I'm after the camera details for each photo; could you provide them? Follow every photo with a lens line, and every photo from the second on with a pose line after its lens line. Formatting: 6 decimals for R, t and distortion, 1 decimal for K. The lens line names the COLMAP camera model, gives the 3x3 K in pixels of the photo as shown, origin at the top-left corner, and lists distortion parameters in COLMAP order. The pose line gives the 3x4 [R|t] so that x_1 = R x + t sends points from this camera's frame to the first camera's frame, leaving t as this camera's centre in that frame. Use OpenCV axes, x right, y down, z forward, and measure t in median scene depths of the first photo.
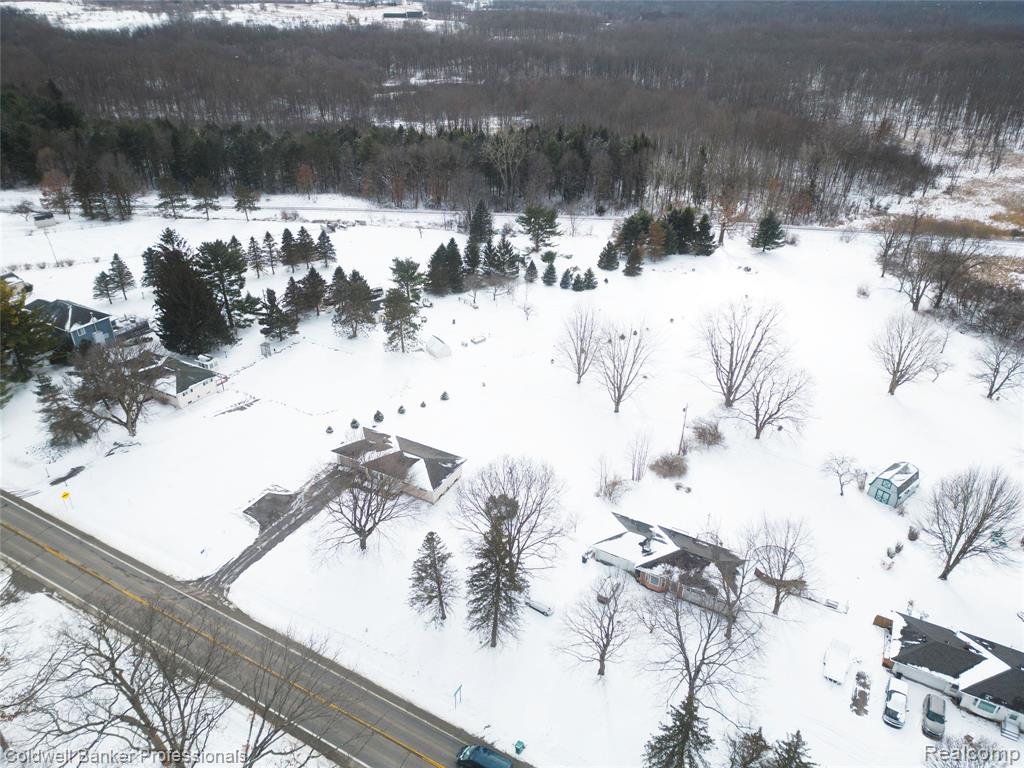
lens RADIAL K [[711.2, 0, 507.3], [0, 711.2, 381.5], [0, 0, 1]] dist [0.087673, -0.095917]
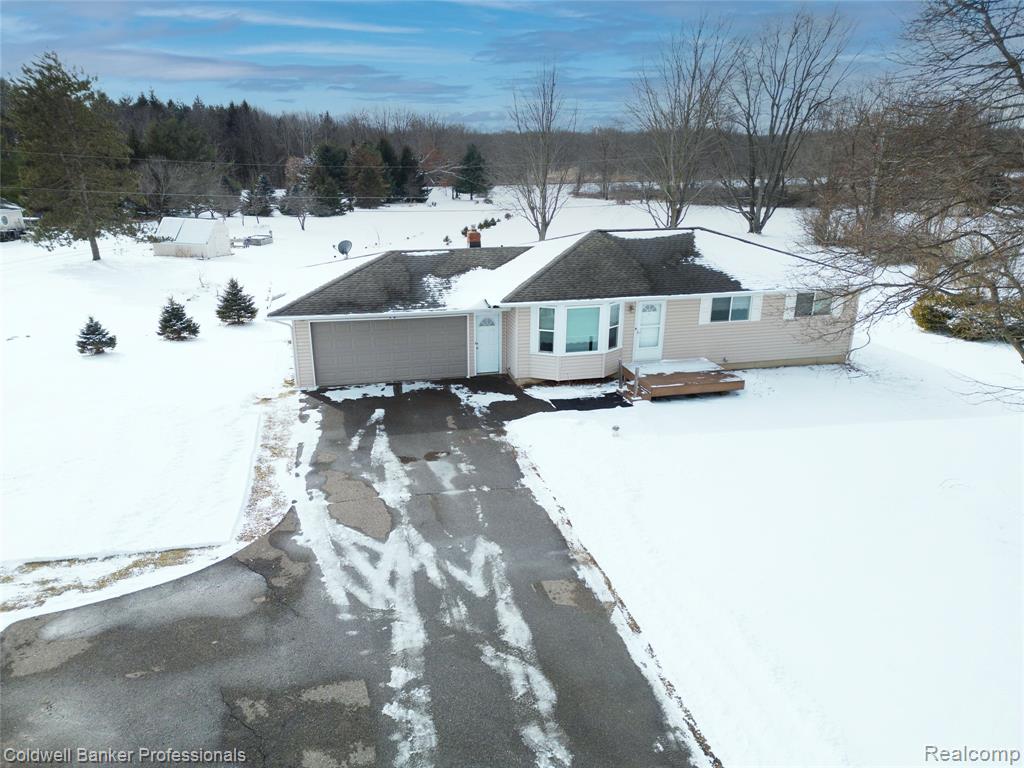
lens RADIAL K [[711.2, 0, 507.3], [0, 711.2, 381.5], [0, 0, 1]] dist [0.087673, -0.095917]
pose [[0.739244, -0.219113, 0.636795, -0.337680], [0.335646, 0.939650, -0.066325, 0.152234], [-0.583832, 0.262768, 0.768175, 0.864555]]
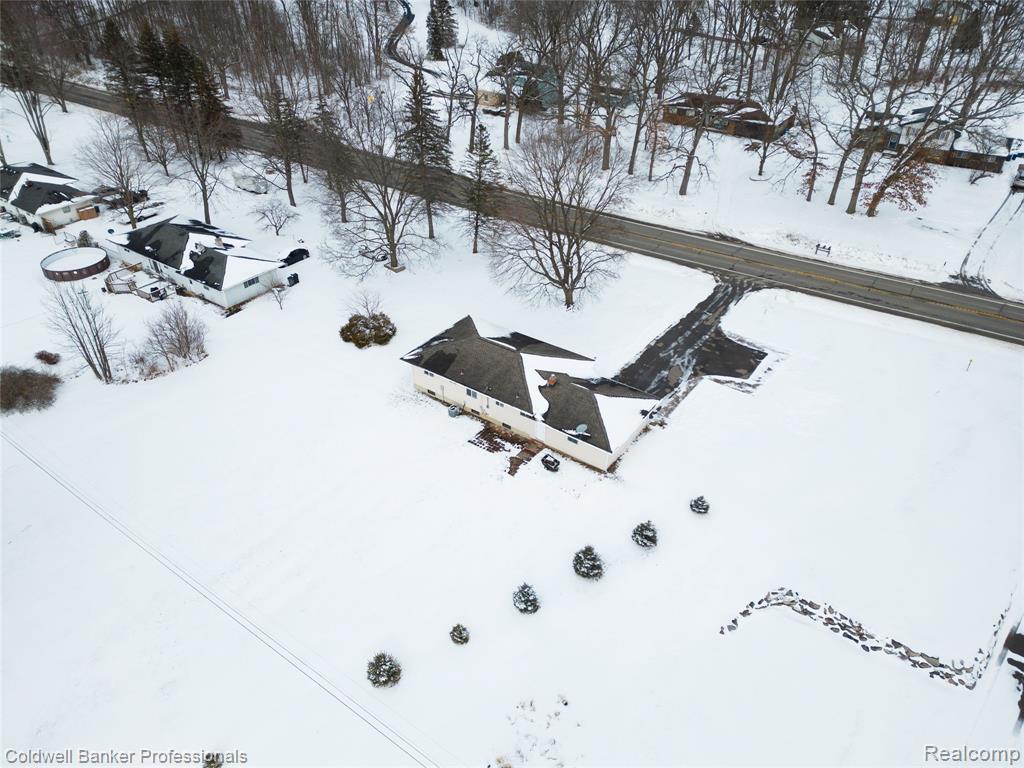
lens RADIAL K [[711.2, 0, 507.3], [0, 711.2, 381.5], [0, 0, 1]] dist [0.087673, -0.095917]
pose [[-0.990639, -0.088528, 0.103907, -0.200716], [0.054221, 0.443379, 0.894693, -0.369867], [-0.125276, 0.891952, -0.434428, 1.272487]]
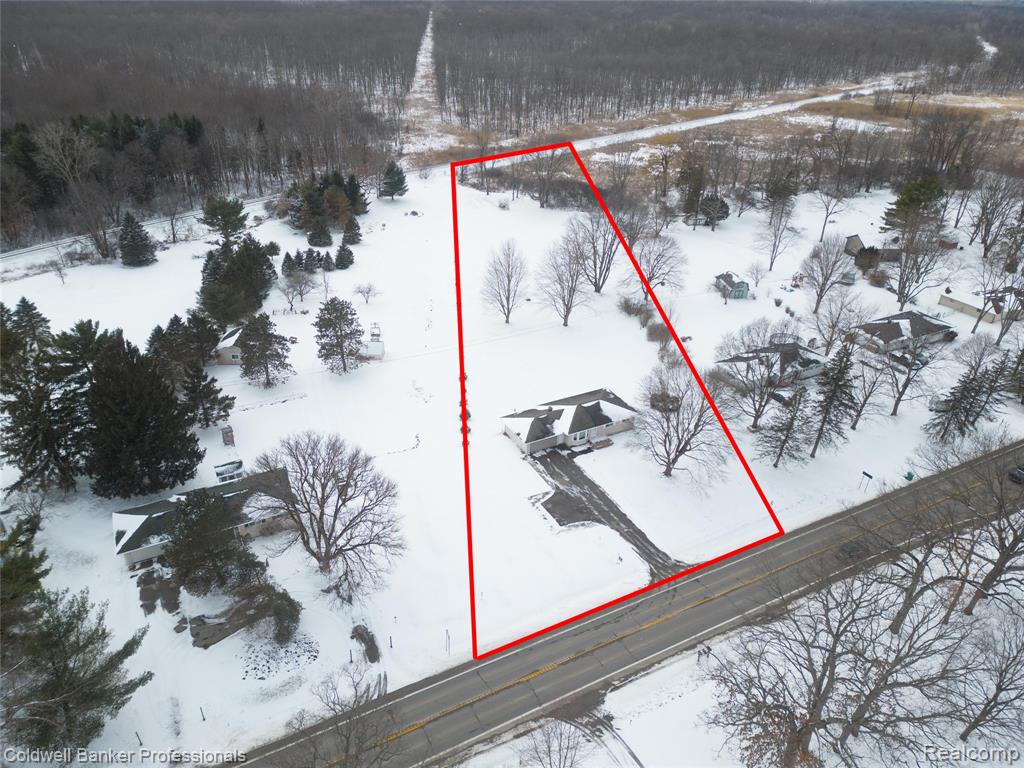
lens RADIAL K [[711.2, 0, 507.3], [0, 711.2, 381.5], [0, 0, 1]] dist [0.087673, -0.095917]
pose [[0.550434, -0.408703, 0.728000, -0.942212], [0.389677, 0.896942, 0.208916, -0.186222], [-0.738359, 0.168690, 0.652970, 0.418348]]
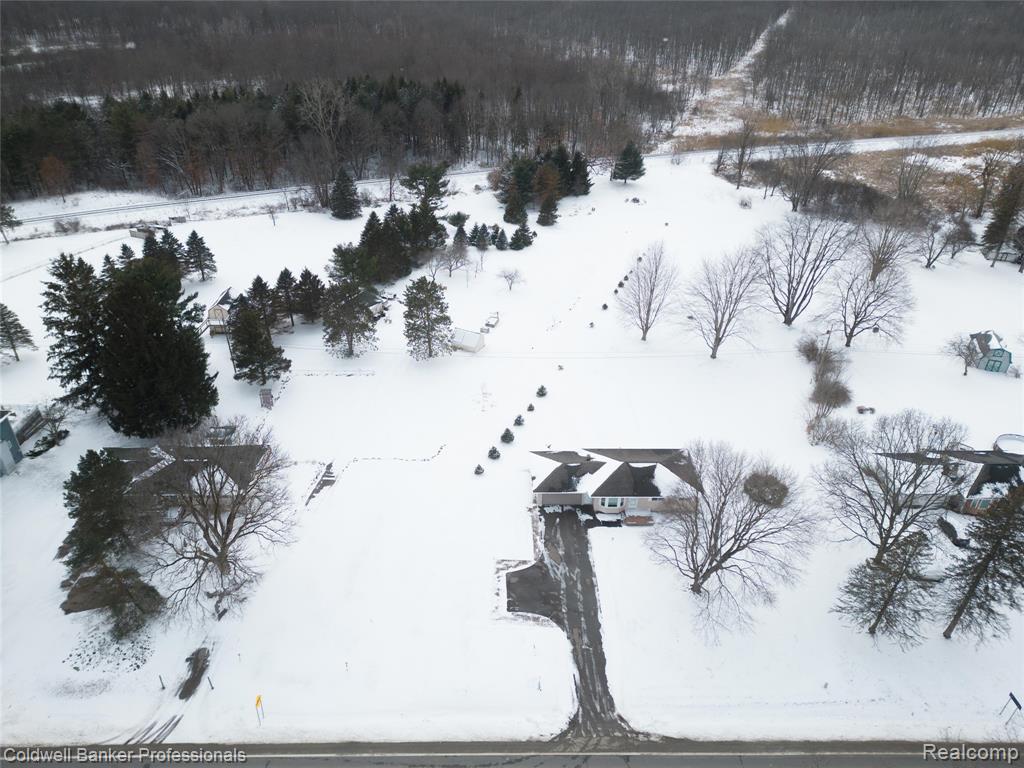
lens RADIAL K [[711.2, 0, 507.3], [0, 711.2, 381.5], [0, 0, 1]] dist [0.087673, -0.095917]
pose [[0.869227, -0.258412, 0.421507, -0.580223], [0.240869, 0.965856, 0.095418, -0.097005], [-0.431772, 0.018588, 0.901791, 0.353007]]
